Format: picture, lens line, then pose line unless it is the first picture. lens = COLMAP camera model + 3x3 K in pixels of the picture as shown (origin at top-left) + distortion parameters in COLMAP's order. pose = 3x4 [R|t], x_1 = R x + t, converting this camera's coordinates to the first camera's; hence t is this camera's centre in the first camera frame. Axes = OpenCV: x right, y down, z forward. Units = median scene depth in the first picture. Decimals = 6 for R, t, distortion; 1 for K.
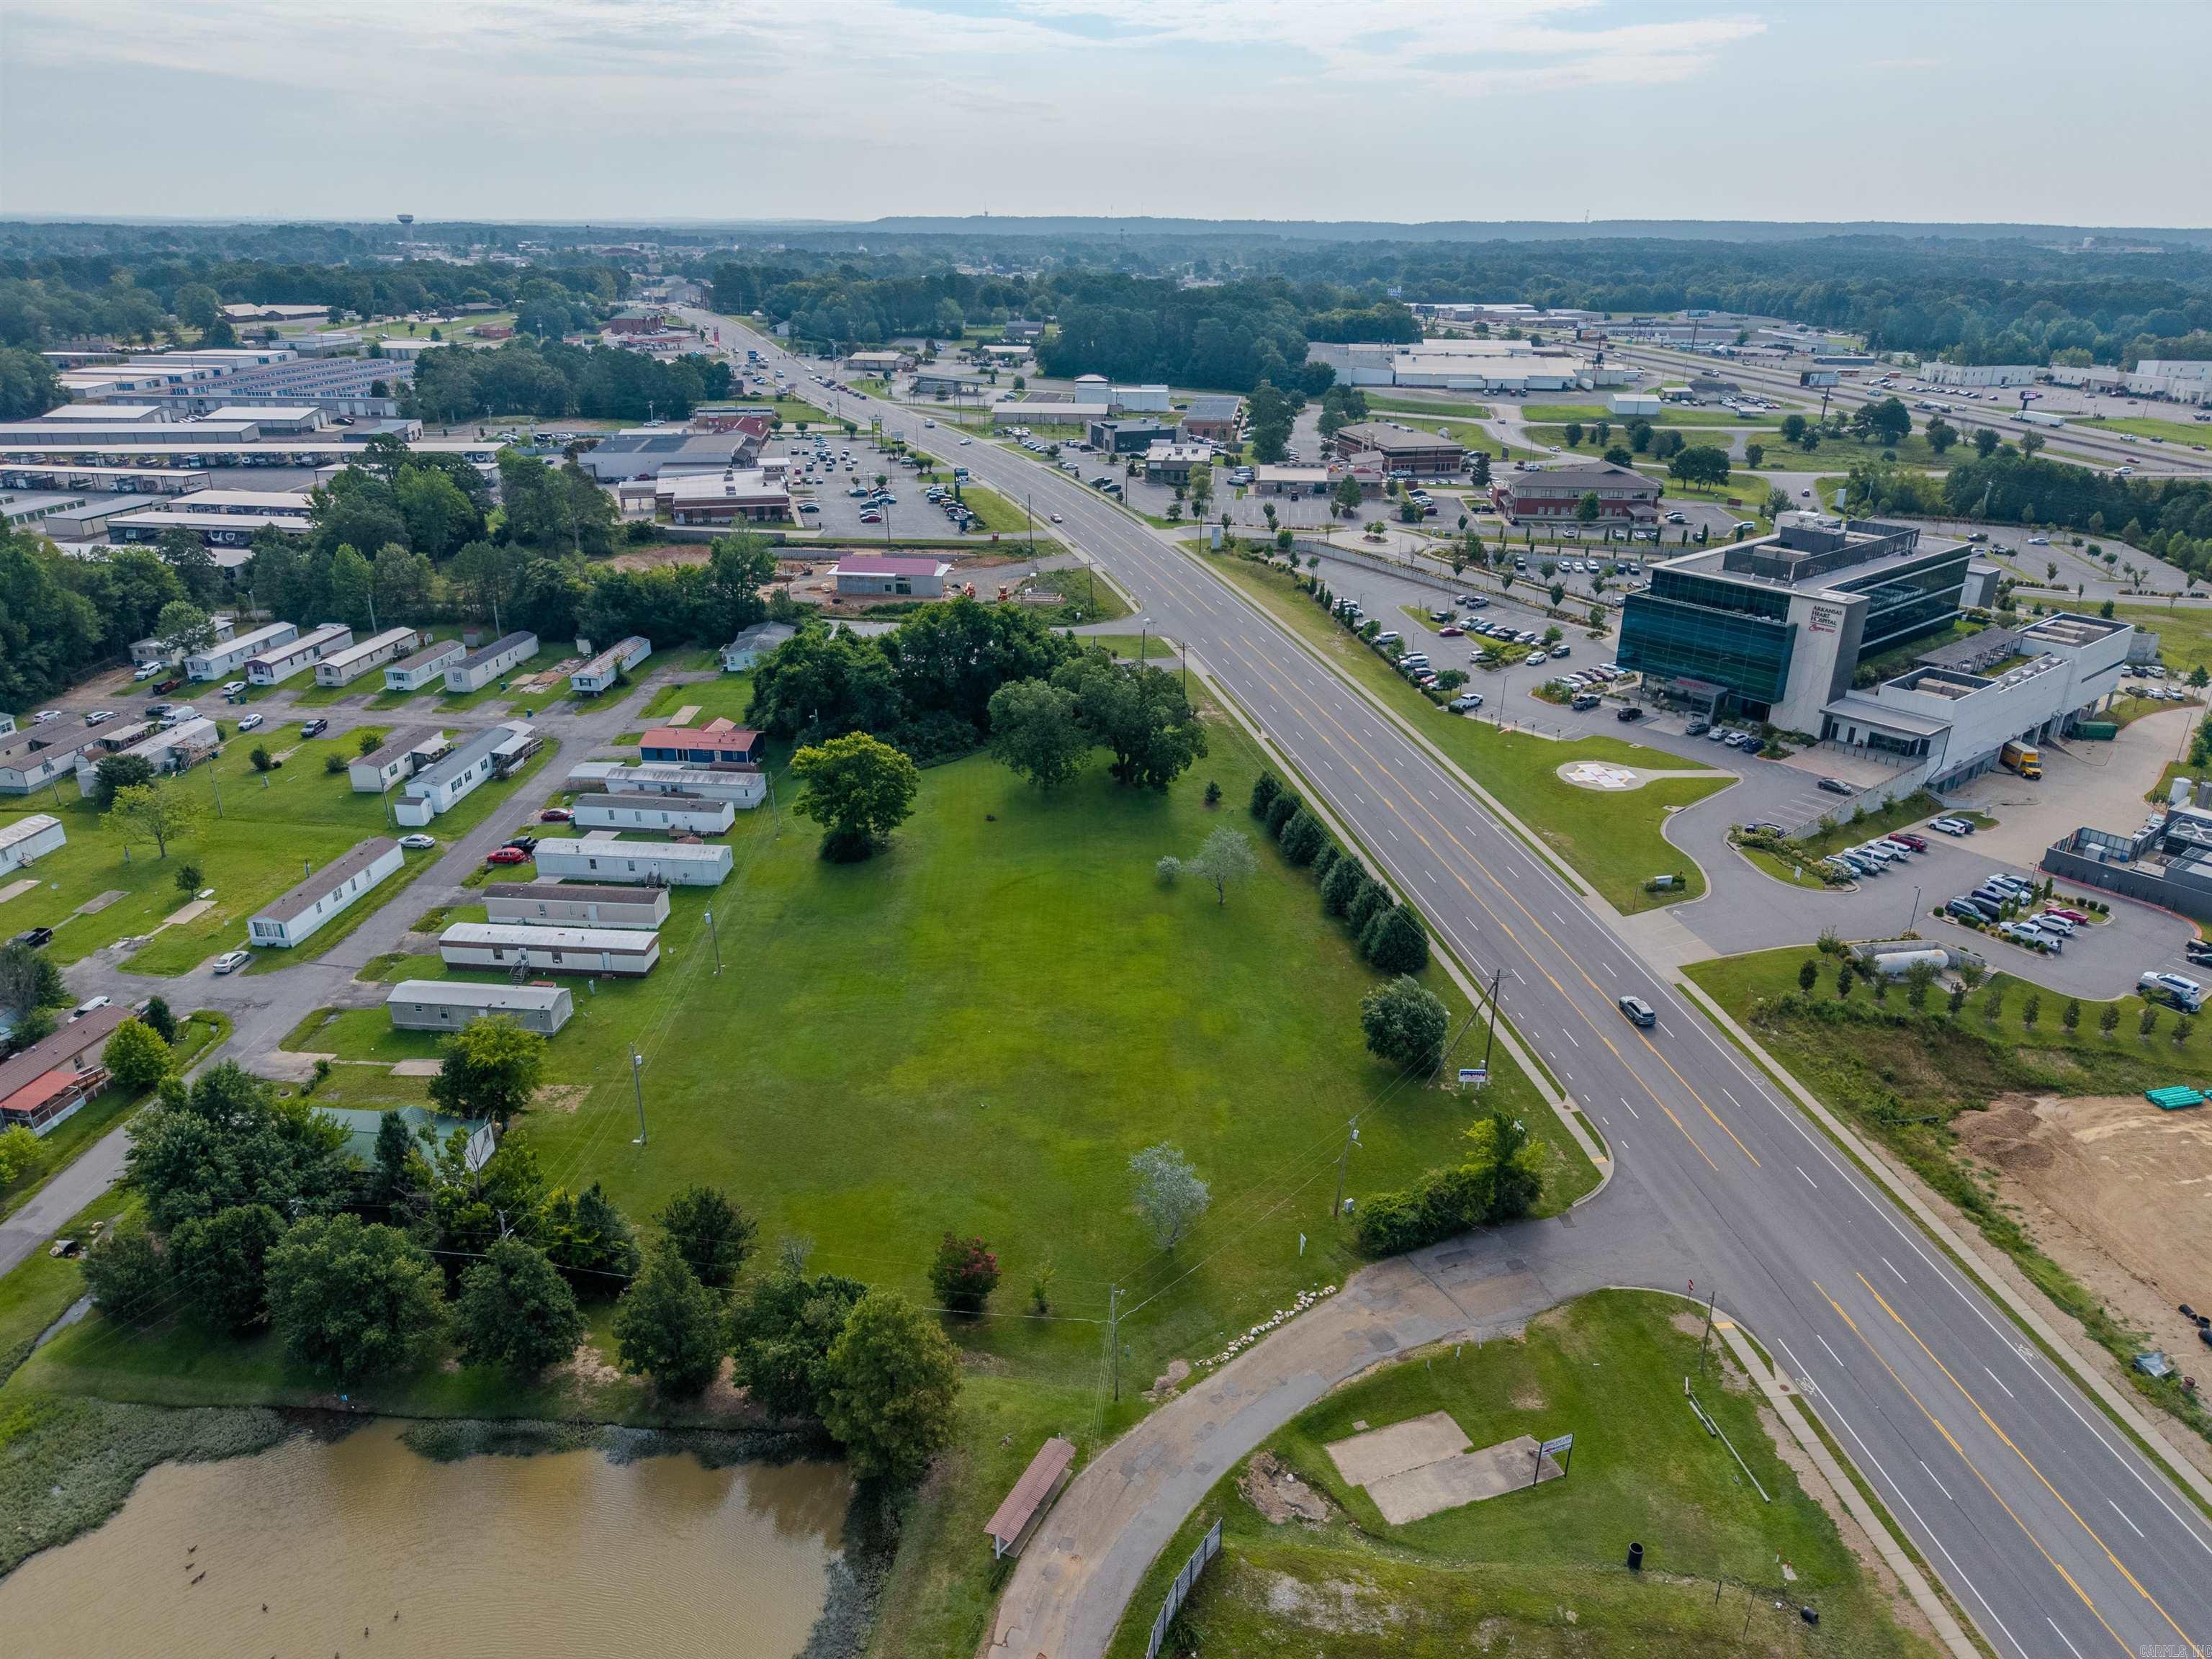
lens RADIAL K [[1478.0, 0, 1110.2], [0, 1478.0, 844.6], [0, 0, 1]] dist [0.031844, -0.034682]
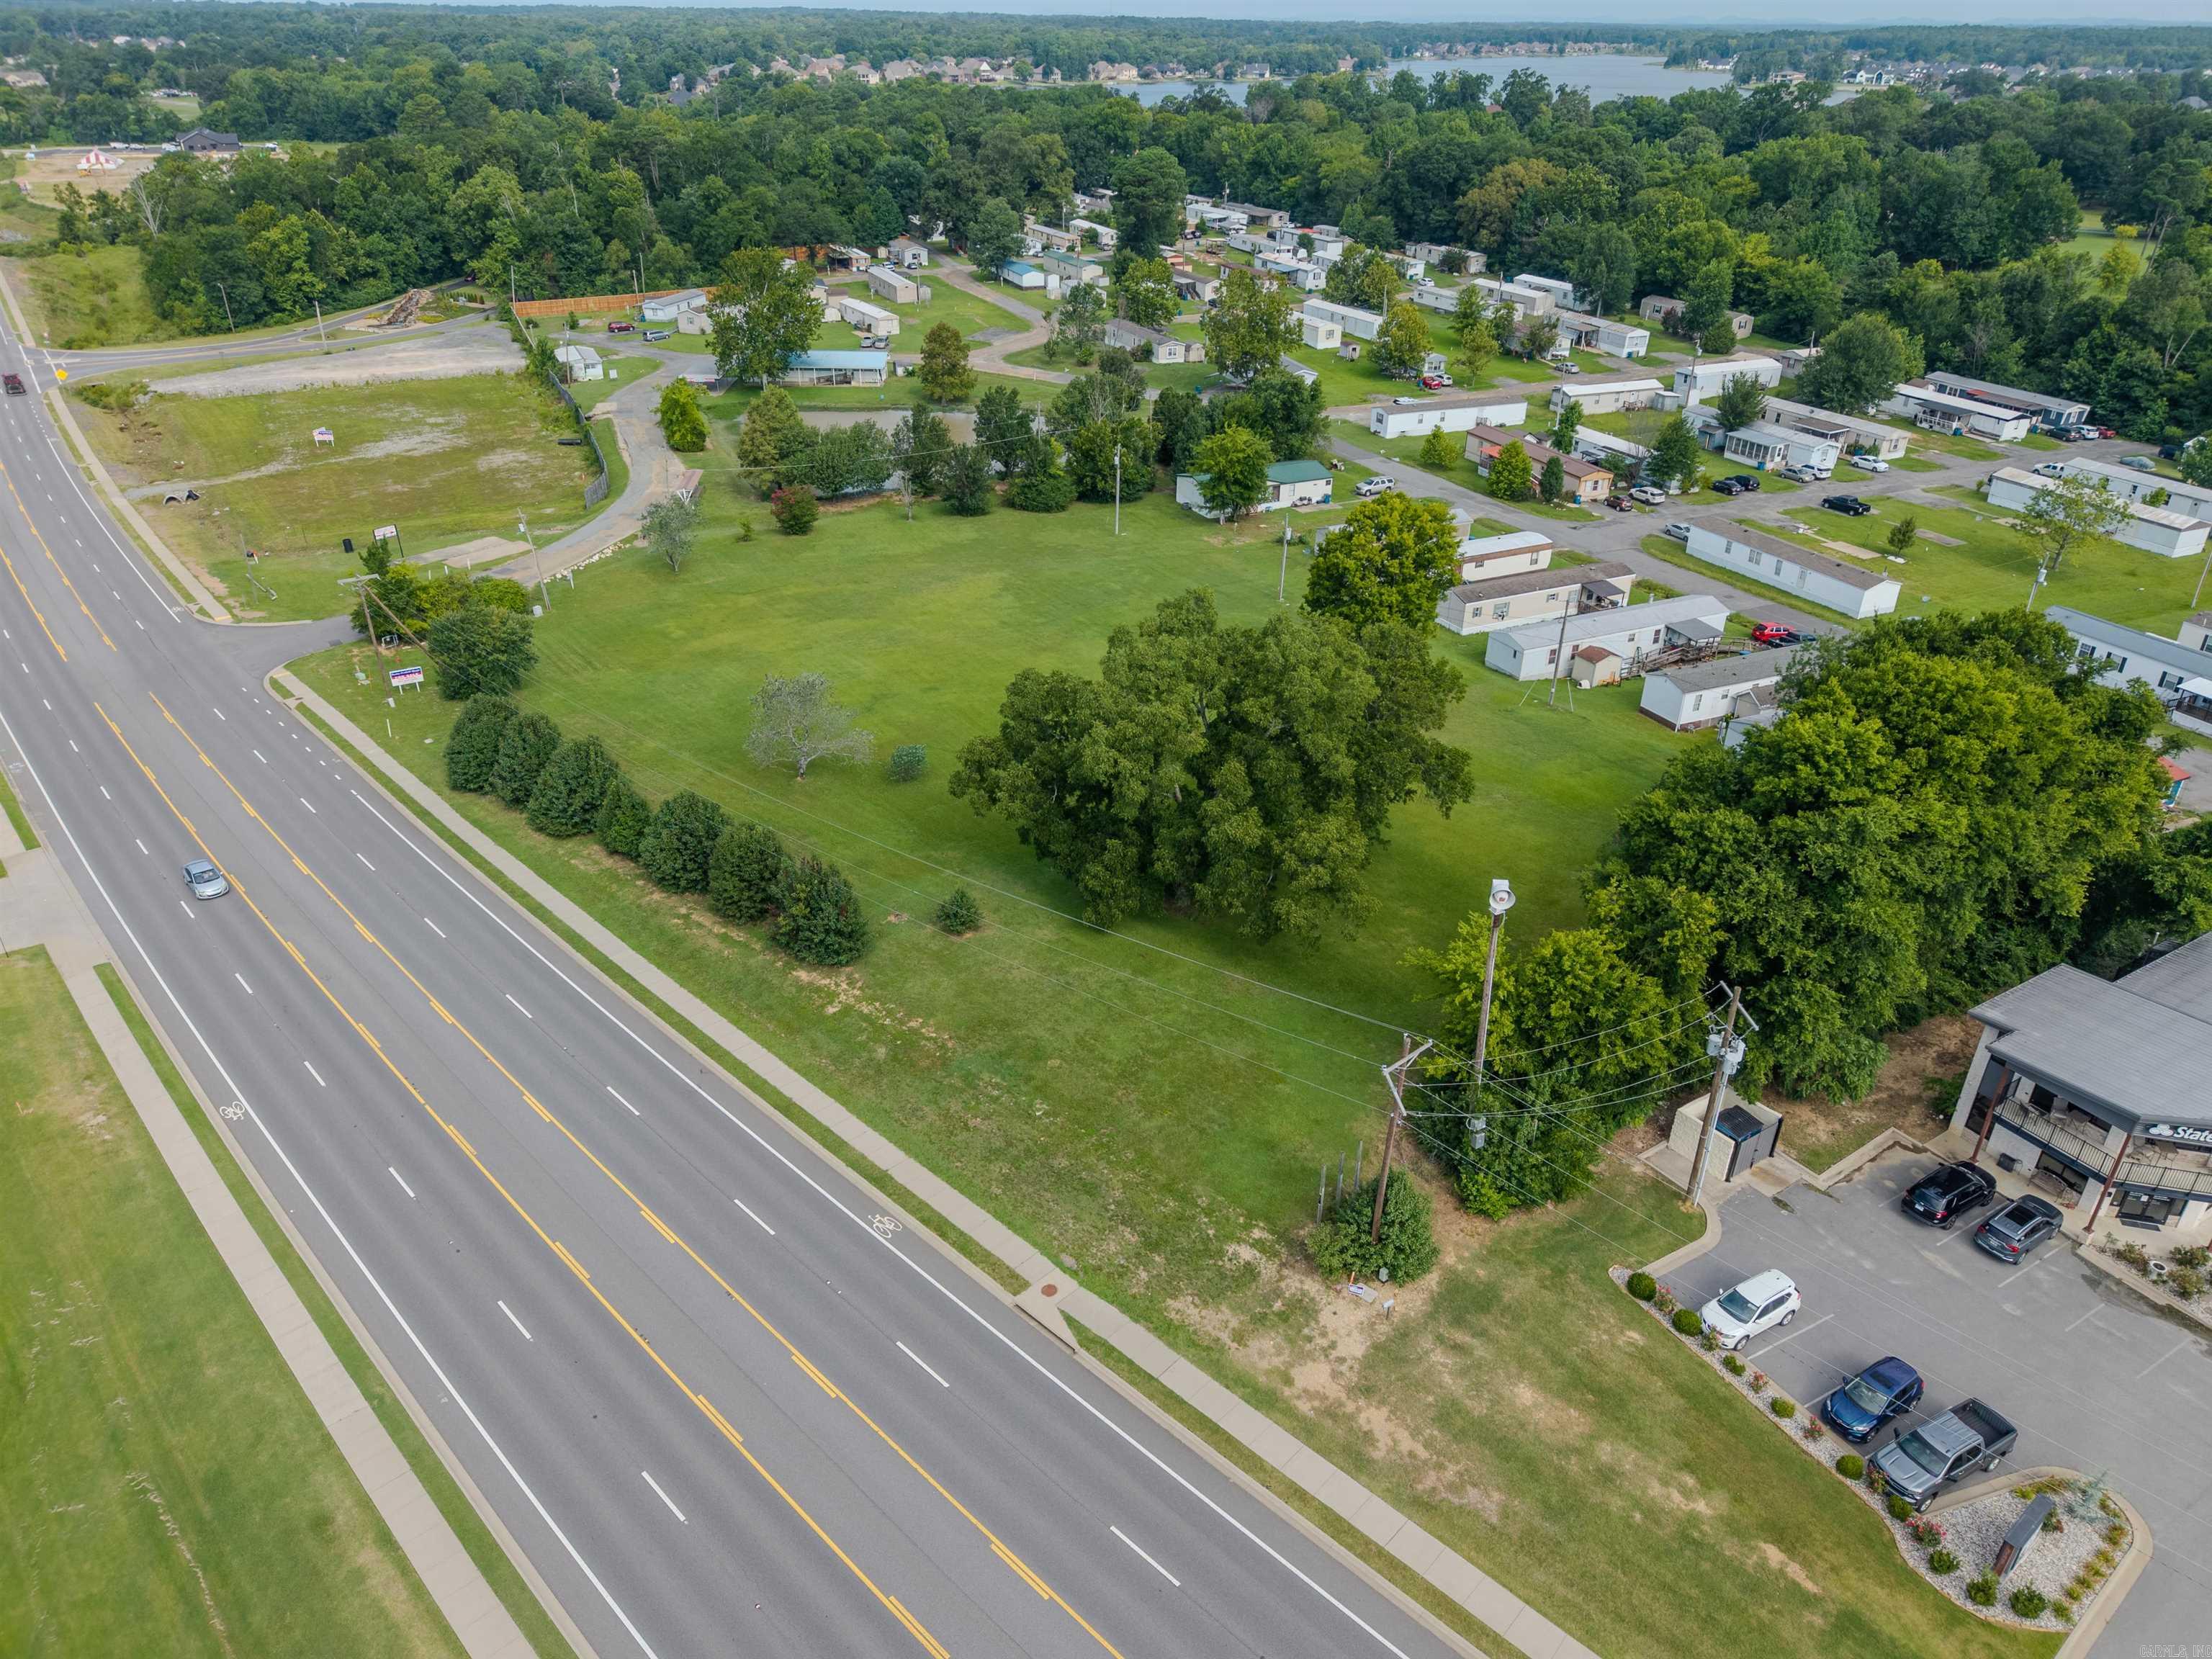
lens RADIAL K [[1493.4, 0, 1106.0], [0, 1493.4, 829.5], [0, 0, 1]] dist [0.005593, -0.001110]
pose [[-0.857442, 0.228843, -0.460895, 0.280575], [-0.216769, 0.651690, 0.726850, -0.462280], [0.466695, 0.723140, -0.509180, 1.510846]]
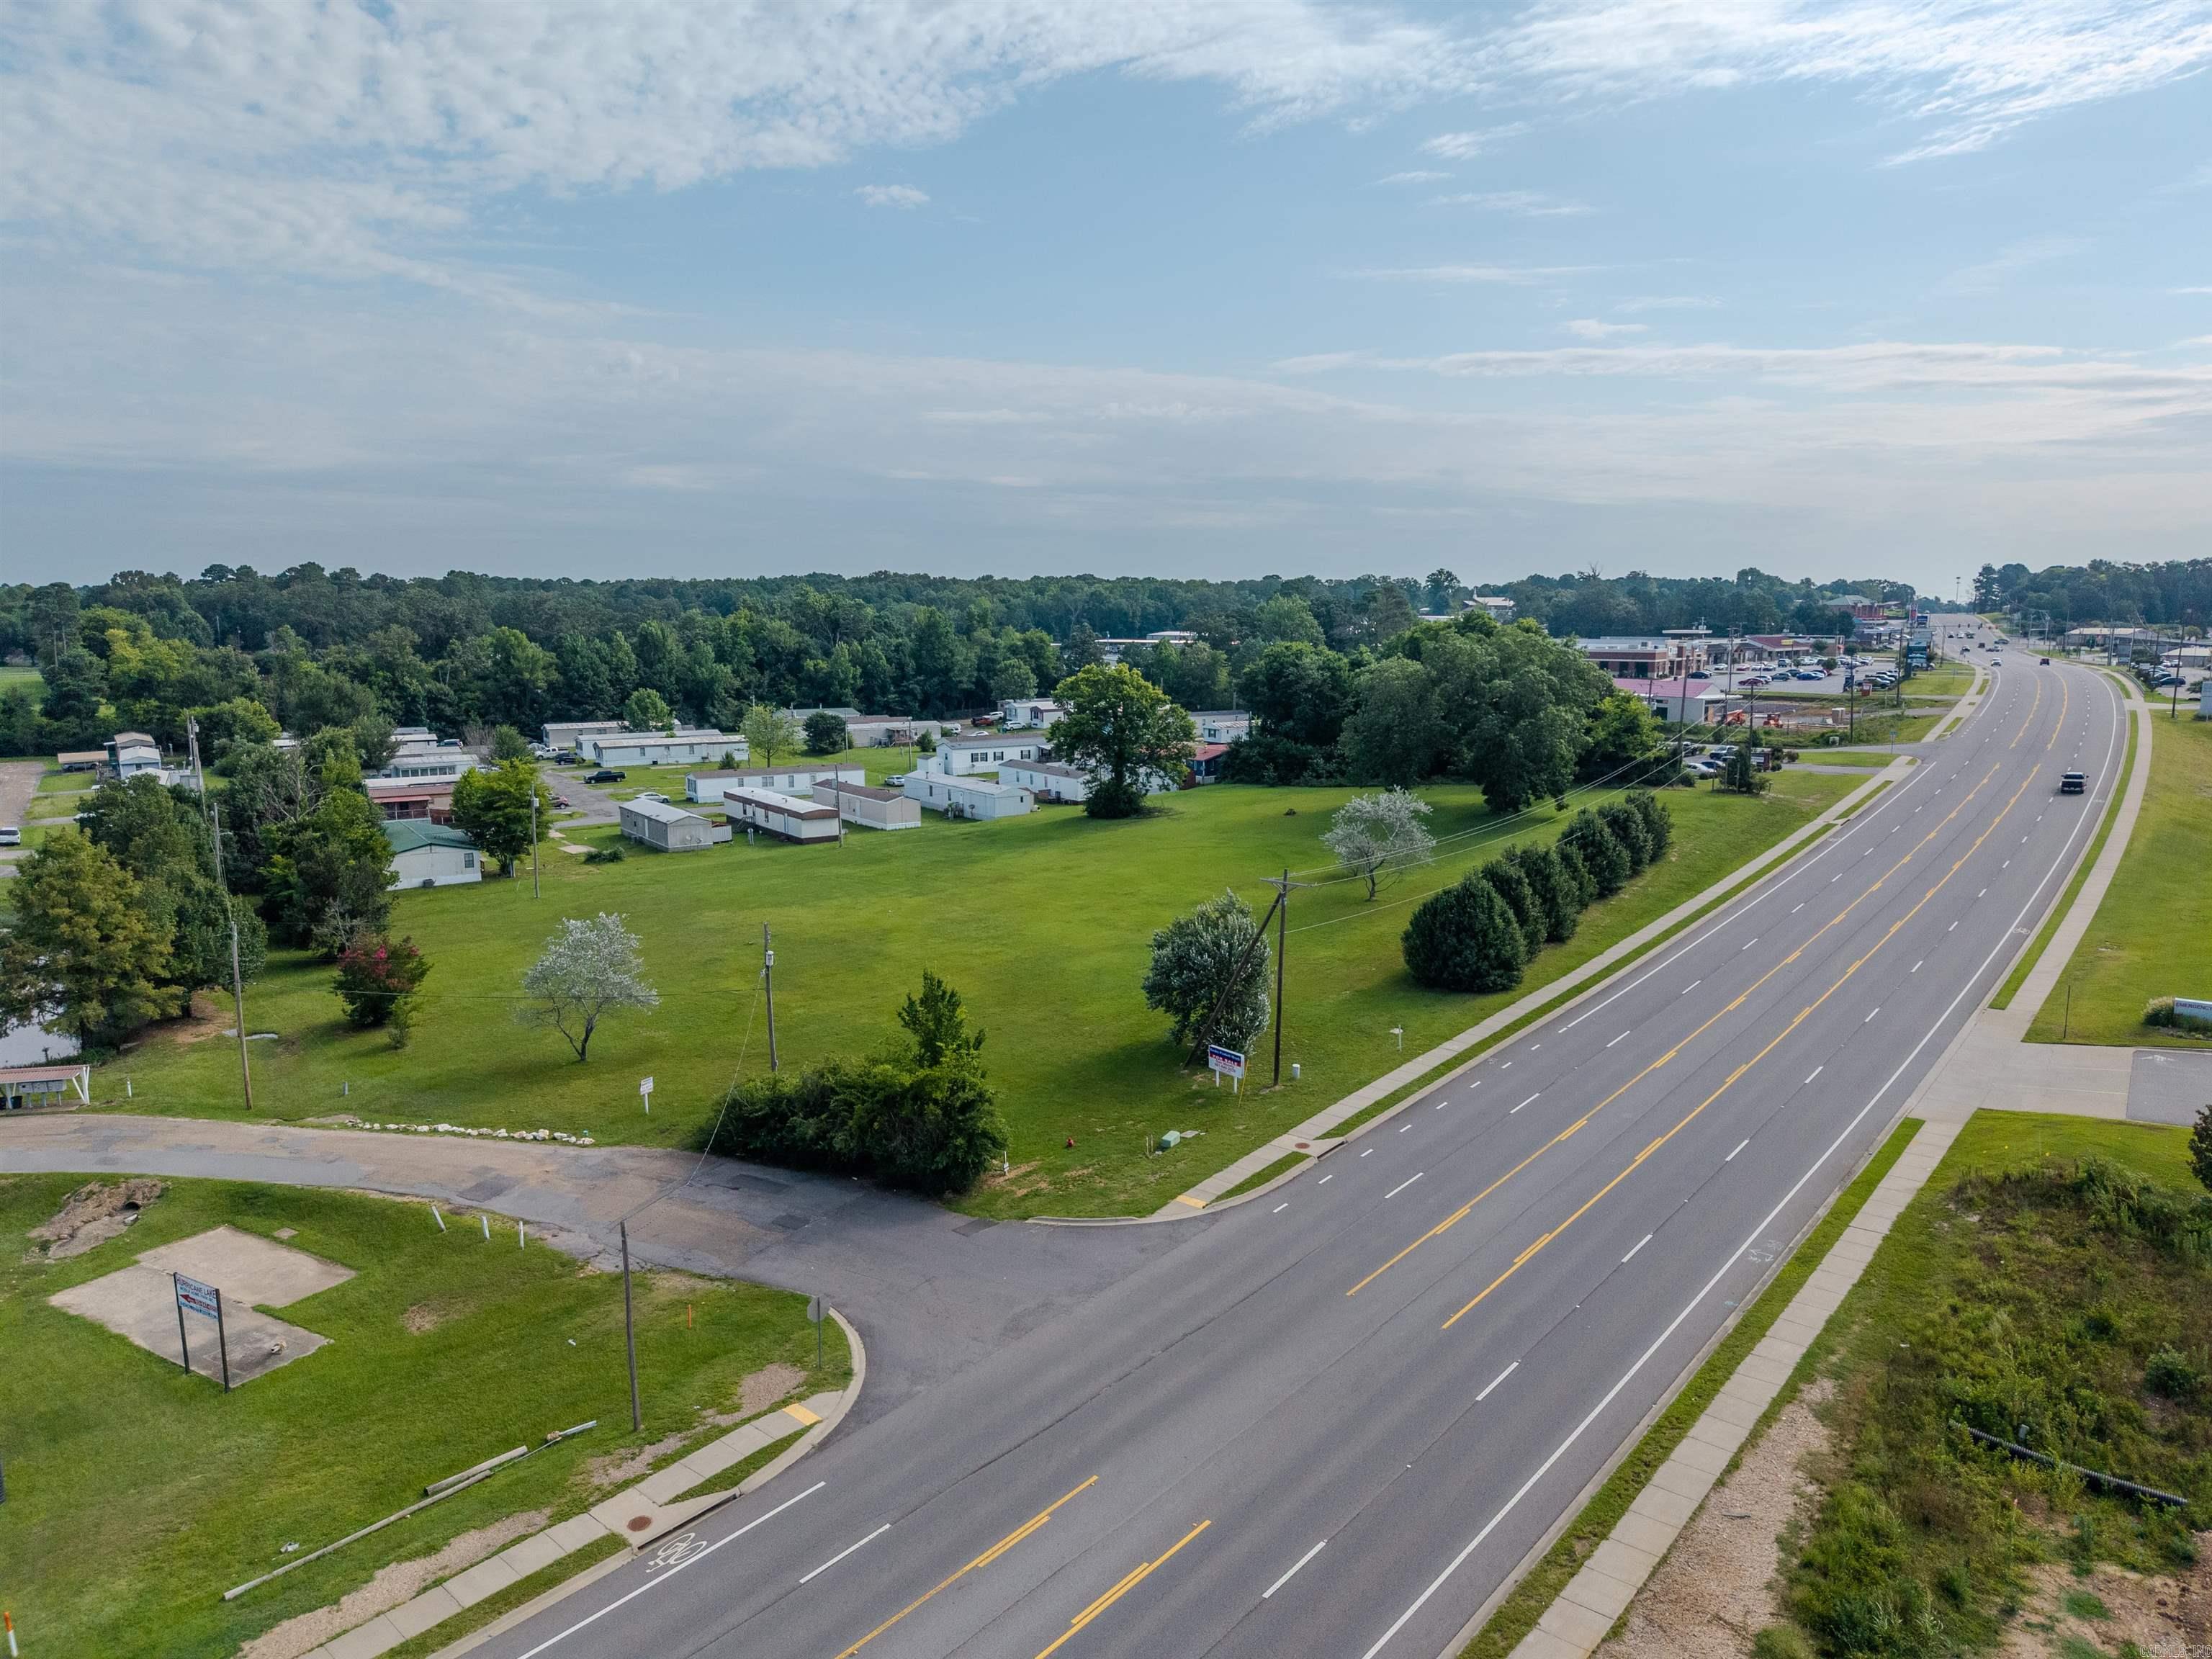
lens RADIAL K [[1478.0, 0, 1110.2], [0, 1478.0, 844.6], [0, 0, 1]] dist [0.031844, -0.034682]
pose [[0.638664, 0.113622, -0.761051, 0.548060], [-0.296933, 0.948825, -0.107526, 0.133161], [0.709887, 0.294654, 0.639718, 0.524818]]
